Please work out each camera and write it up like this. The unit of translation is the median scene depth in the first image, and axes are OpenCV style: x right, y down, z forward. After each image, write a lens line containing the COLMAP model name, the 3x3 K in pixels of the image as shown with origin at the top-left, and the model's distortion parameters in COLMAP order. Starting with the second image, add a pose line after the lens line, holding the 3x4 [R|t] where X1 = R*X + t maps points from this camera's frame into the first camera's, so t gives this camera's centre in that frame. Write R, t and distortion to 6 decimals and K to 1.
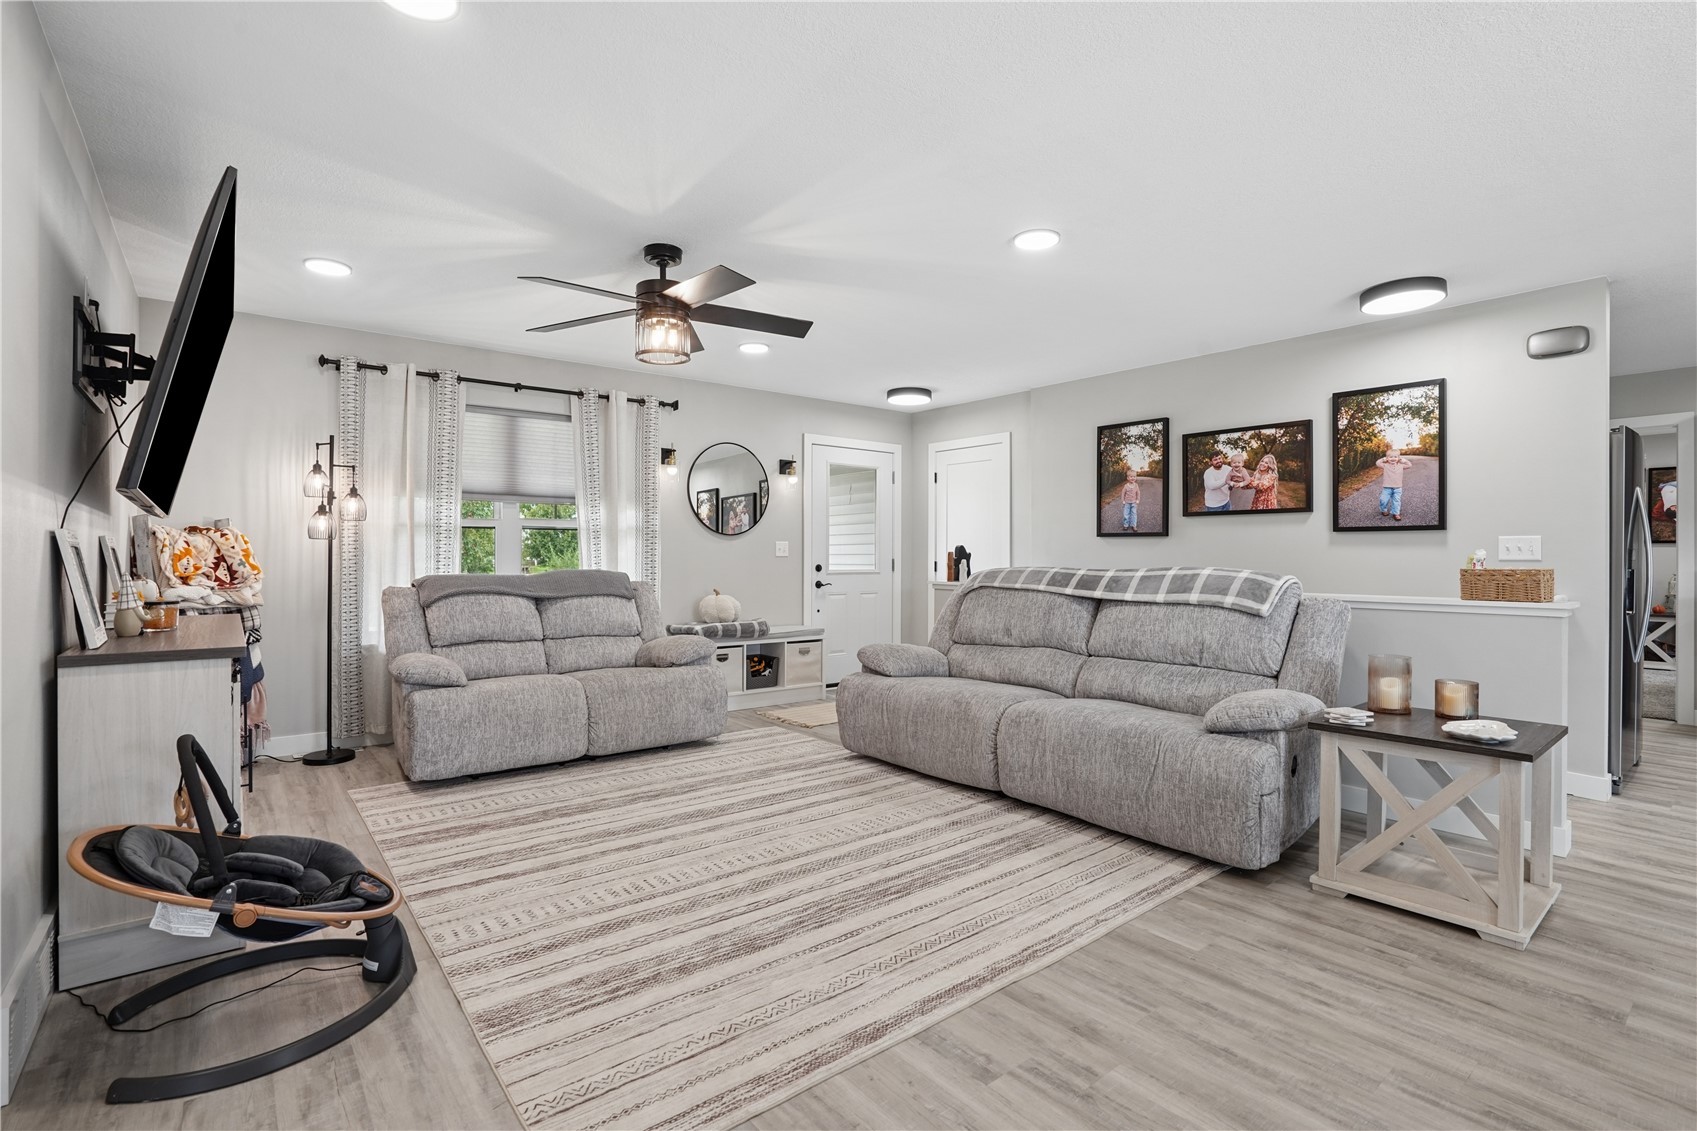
lens RADIAL K [[796.2, 0, 831.6], [0, 796.2, 556.1], [0, 0, 1]] dist [-0.021102, 0.002318]
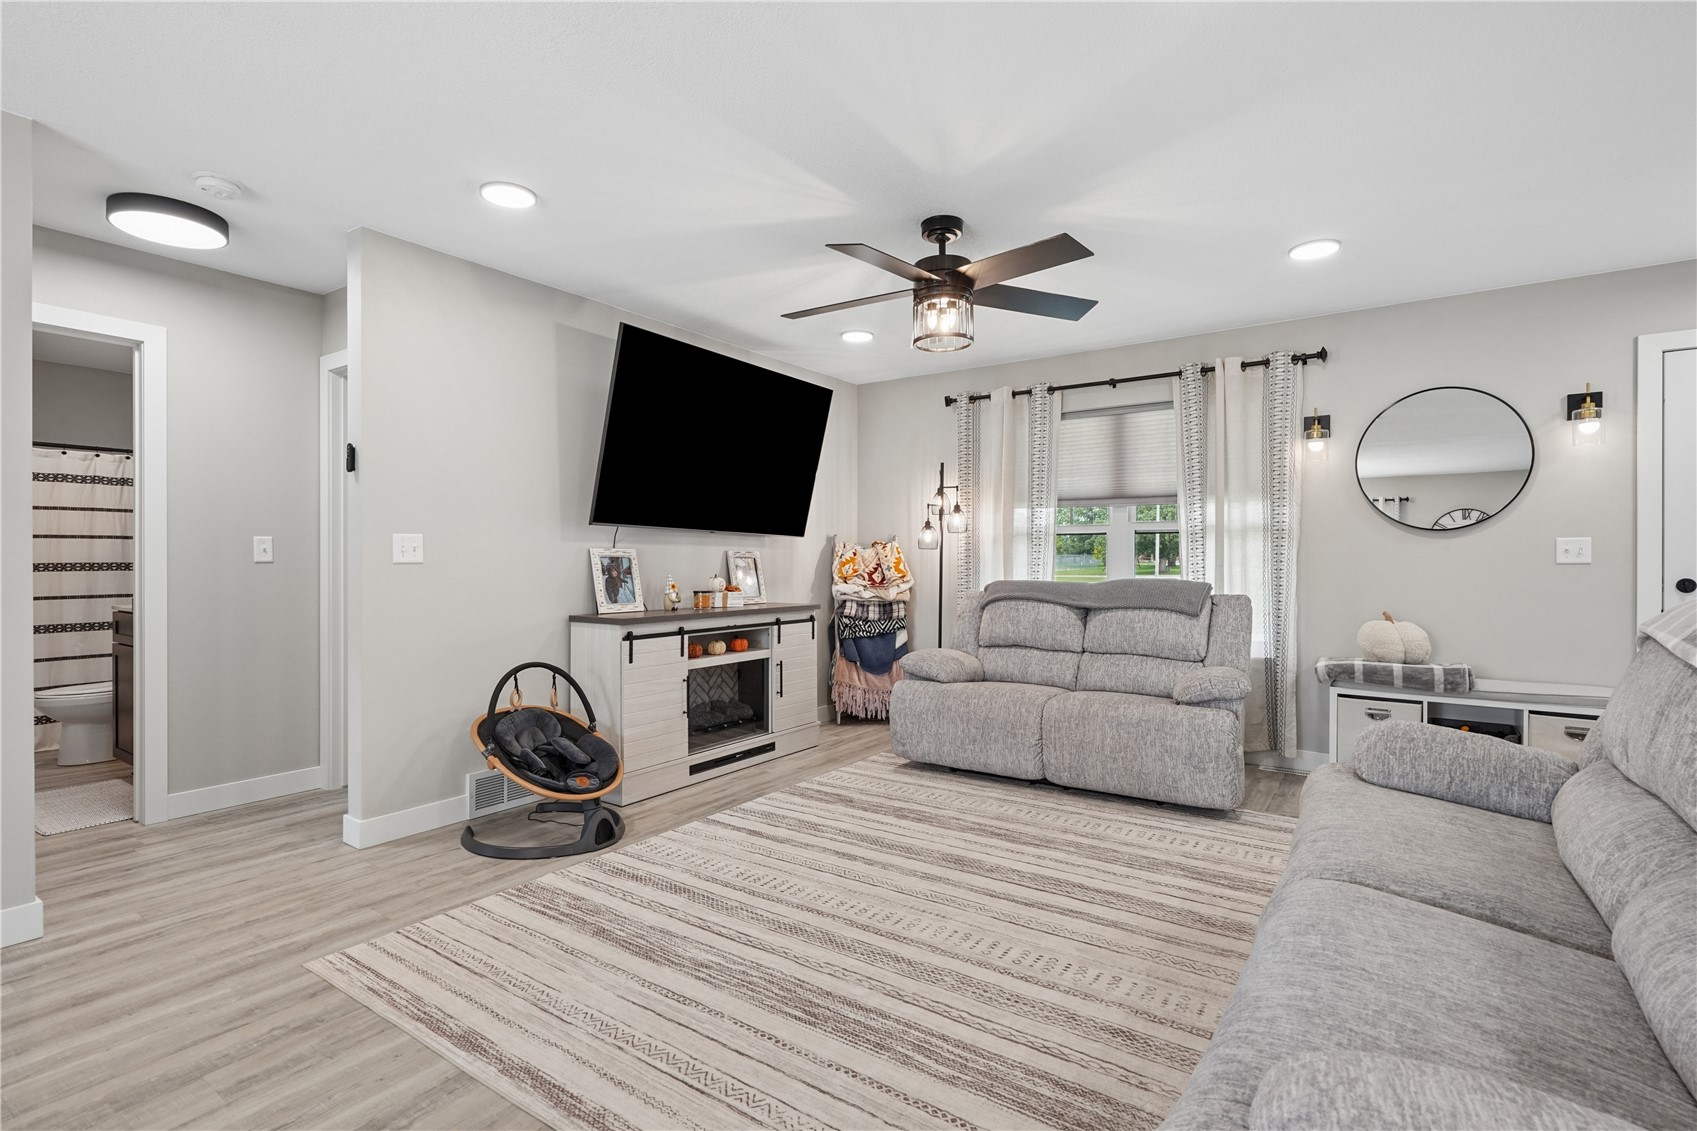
lens RADIAL K [[796.2, 0, 850.2], [0, 796.2, 574.4], [0, 0, 1]] dist [-0.021102, 0.002318]
pose [[0.300595, 0.009519, -0.953704, 0.549953], [-0.001679, 0.999954, 0.009452, 0.006720], [0.953750, -0.001240, 0.300598, 0.569658]]
